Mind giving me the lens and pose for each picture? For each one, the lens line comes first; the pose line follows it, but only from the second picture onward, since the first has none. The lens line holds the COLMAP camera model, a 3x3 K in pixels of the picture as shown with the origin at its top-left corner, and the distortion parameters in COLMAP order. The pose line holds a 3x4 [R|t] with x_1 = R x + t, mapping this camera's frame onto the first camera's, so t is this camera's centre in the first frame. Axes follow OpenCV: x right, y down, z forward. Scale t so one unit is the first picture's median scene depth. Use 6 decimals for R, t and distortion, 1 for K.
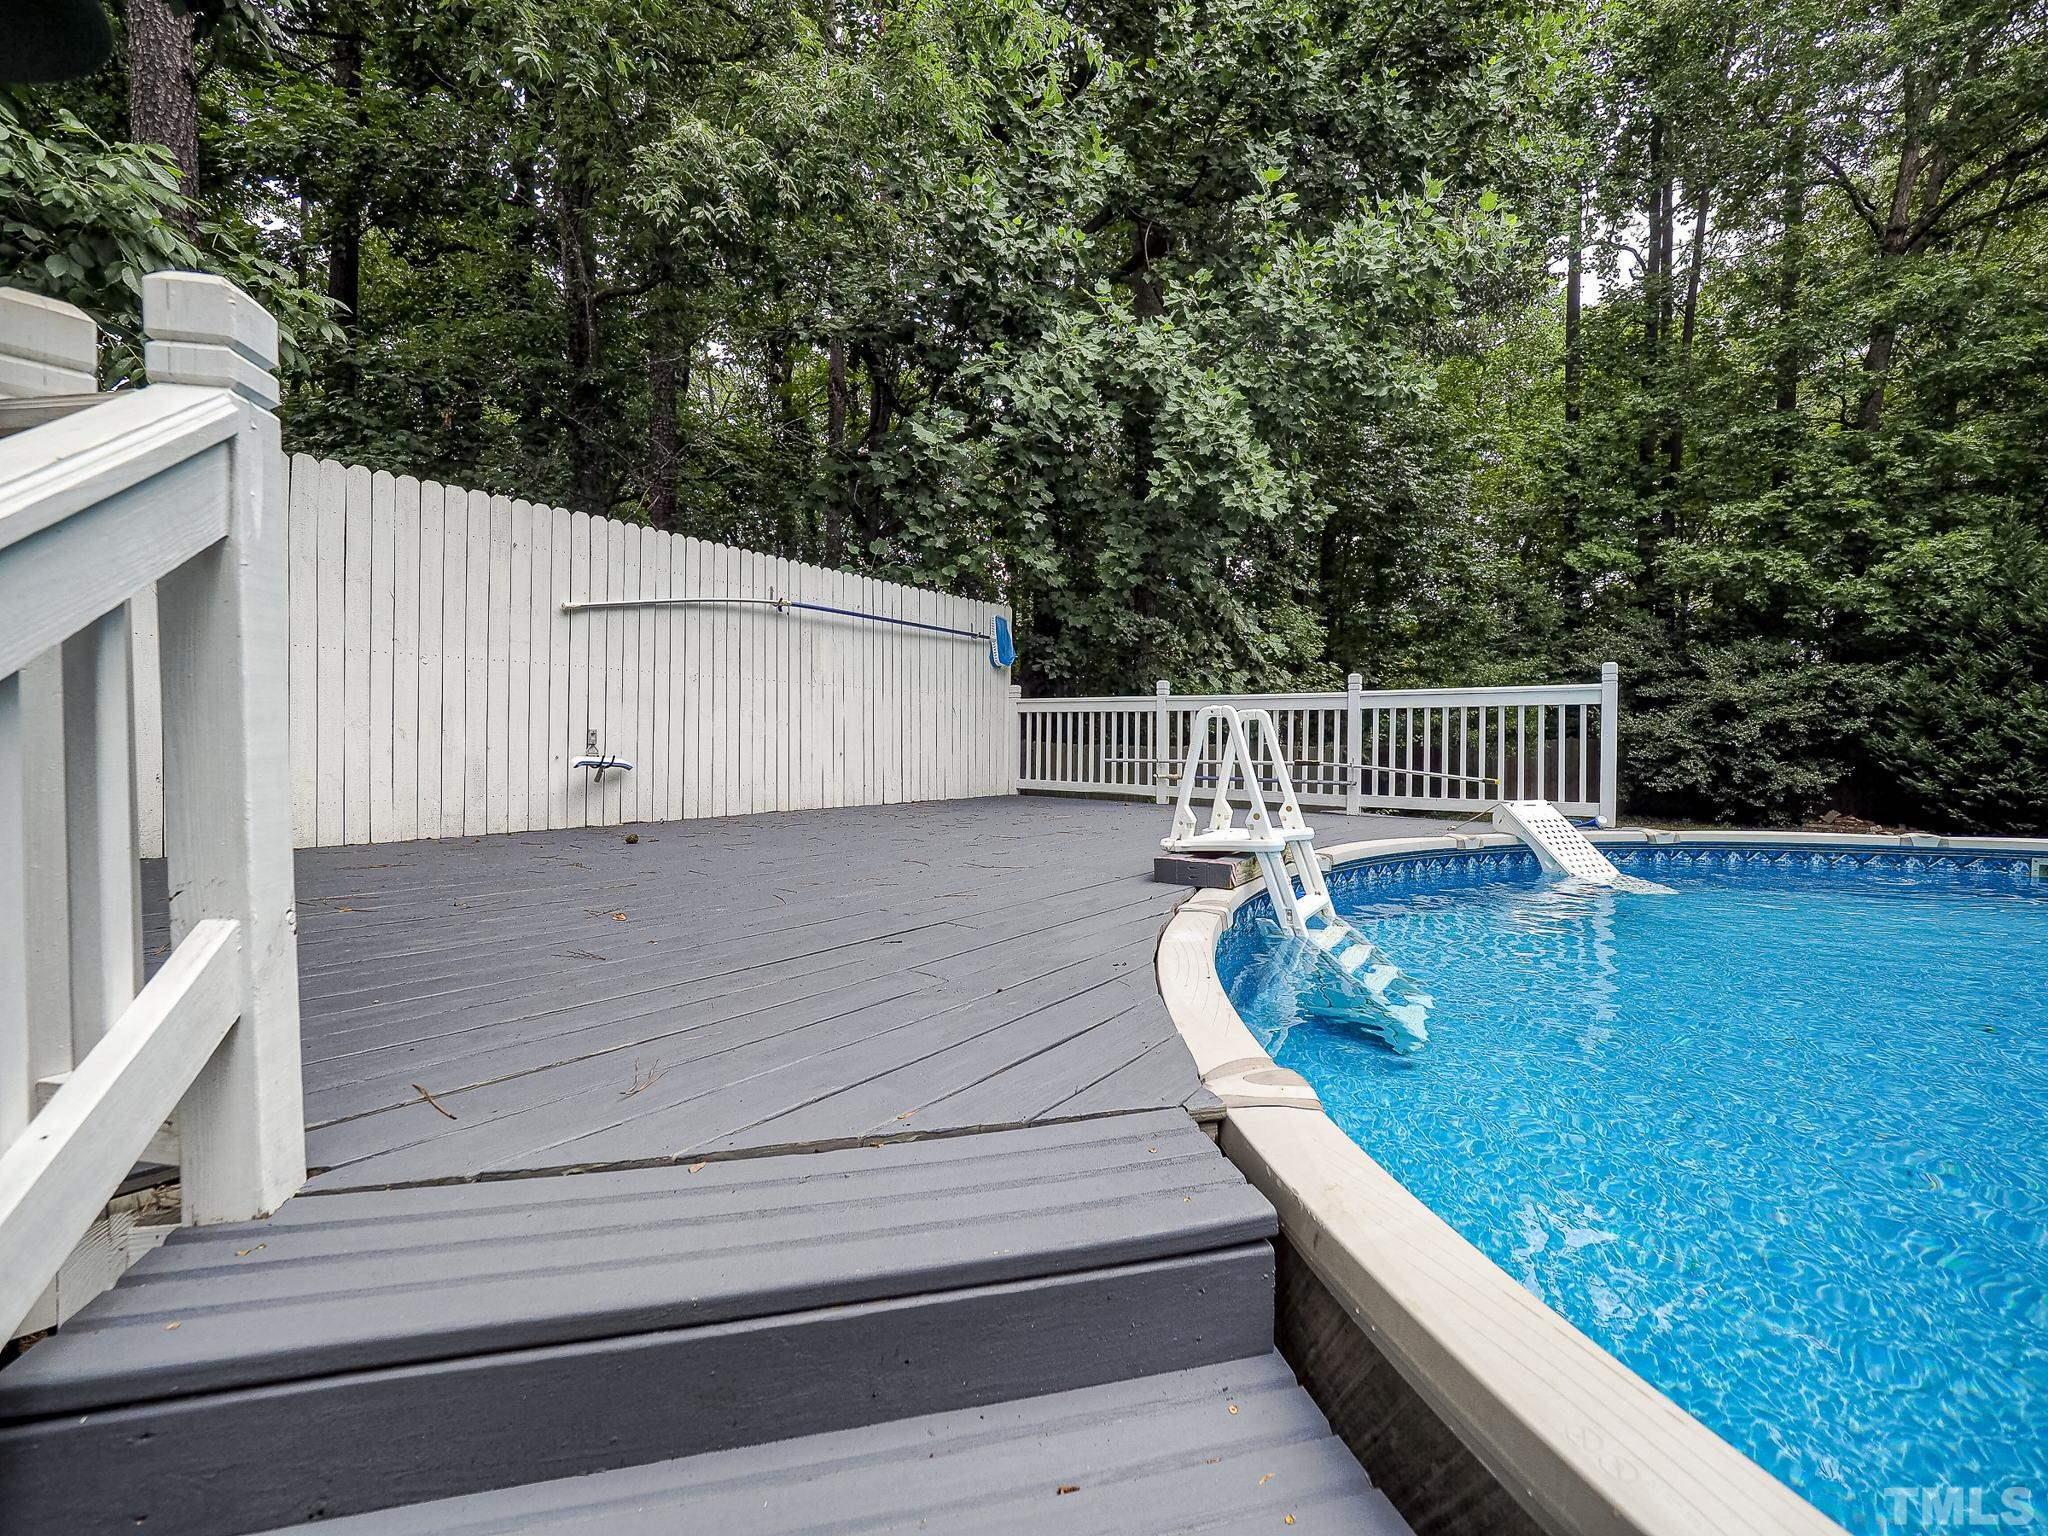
lens RADIAL K [[875.8, 0, 1018.1], [0, 875.8, 768.0], [0, 0, 1]] dist [-0.008009, 0.001586]
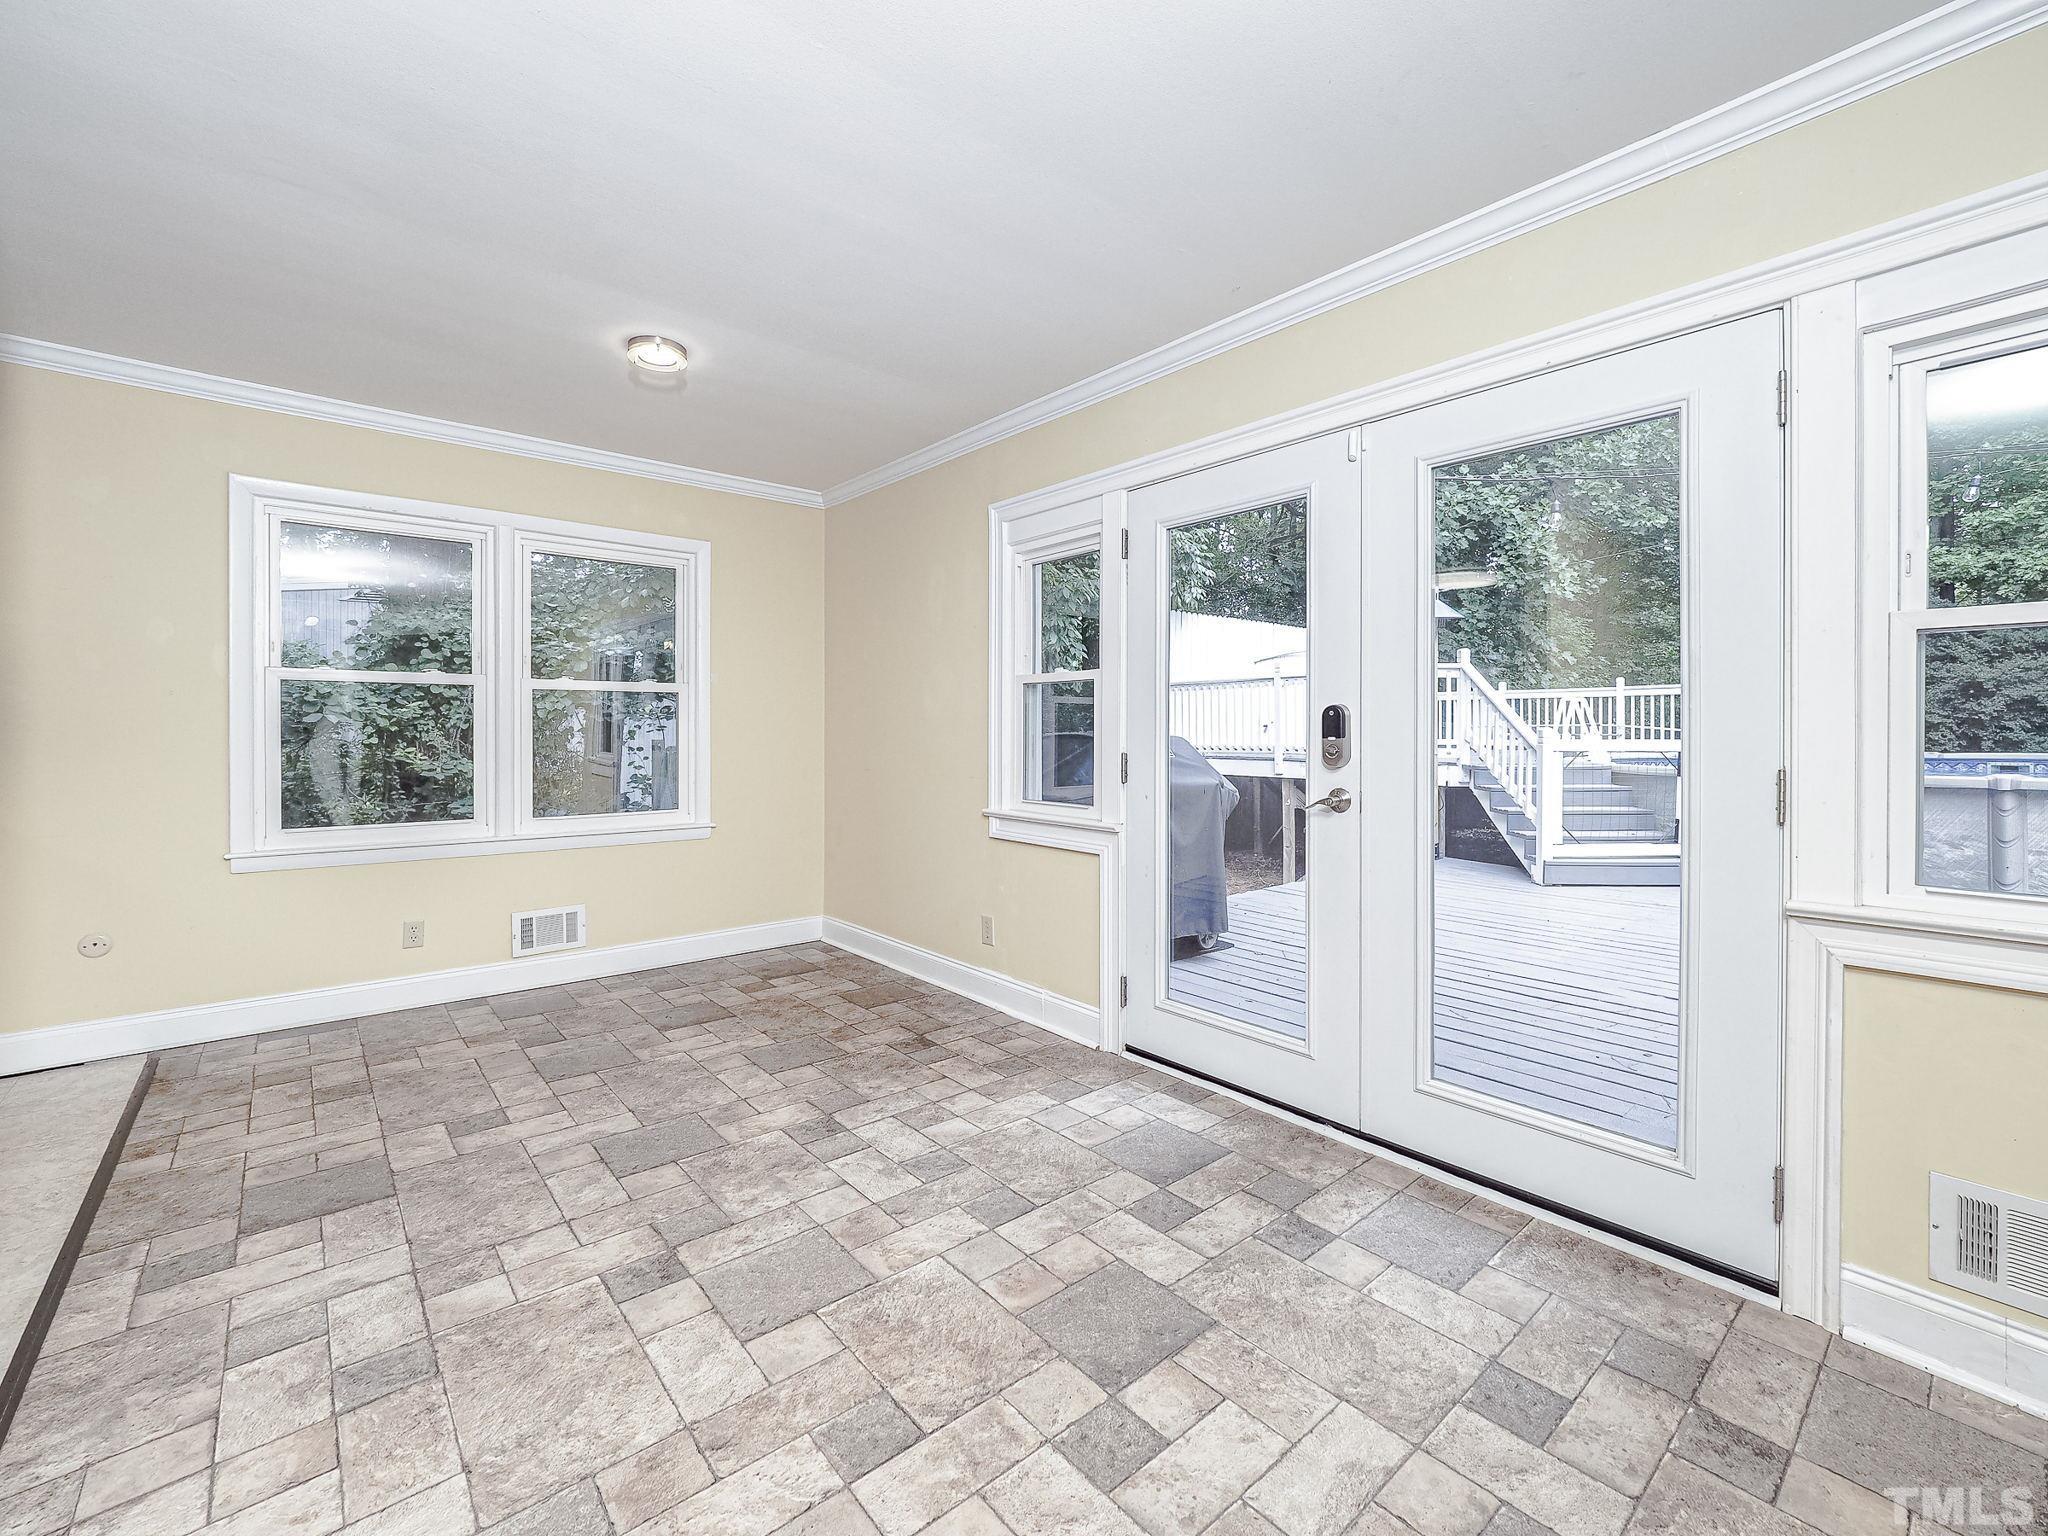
lens RADIAL K [[875.8, 0, 1031.4], [0, 875.8, 730.0], [0, 0, 1]] dist [-0.008009, 0.001586]
pose [[0.974322, -0.007756, -0.225025, -0.351557], [0.000649, 0.999499, -0.031641, 0.053362], [0.225158, 0.030683, 0.973839, -0.907896]]
